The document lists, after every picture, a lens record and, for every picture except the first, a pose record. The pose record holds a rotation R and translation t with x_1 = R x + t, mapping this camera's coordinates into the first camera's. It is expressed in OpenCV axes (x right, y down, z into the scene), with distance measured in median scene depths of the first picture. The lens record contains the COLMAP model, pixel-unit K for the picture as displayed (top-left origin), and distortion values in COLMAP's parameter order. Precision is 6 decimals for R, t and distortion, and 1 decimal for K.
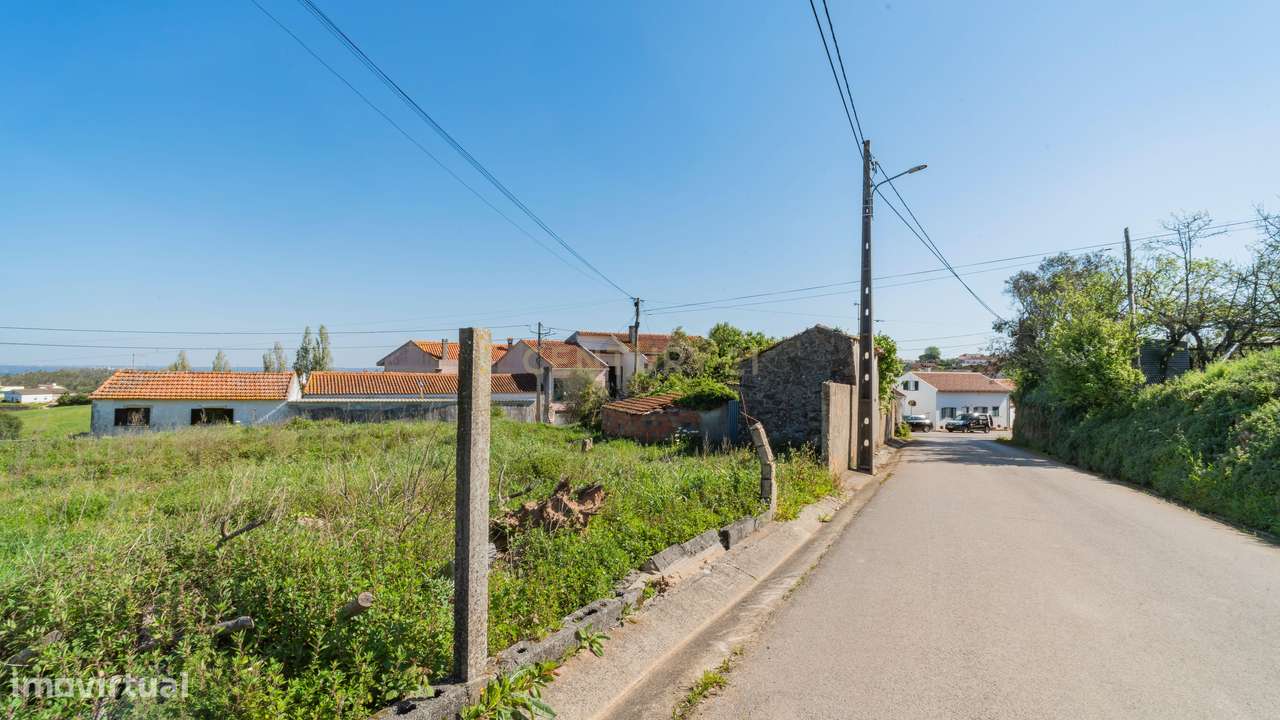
lens RADIAL K [[592.1, 0, 639.6], [0, 592.1, 354.7], [0, 0, 1]] dist [-0.007863, 0.000360]
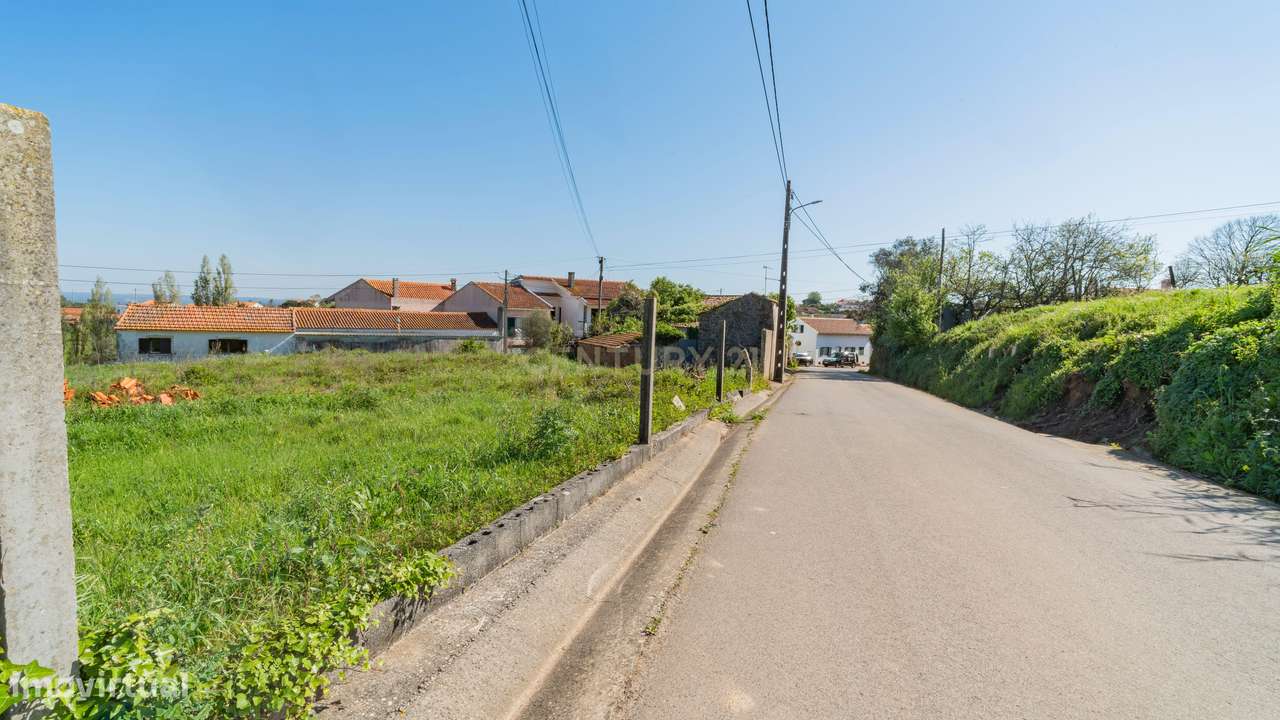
lens RADIAL K [[592.1, 0, 639.6], [0, 592.1, 354.7], [0, 0, 1]] dist [-0.007863, 0.000360]
pose [[0.984541, 0.009812, 0.174878, -0.142811], [-0.028067, 0.994365, 0.102224, -0.019484], [-0.172890, -0.105552, 0.979269, -0.272321]]
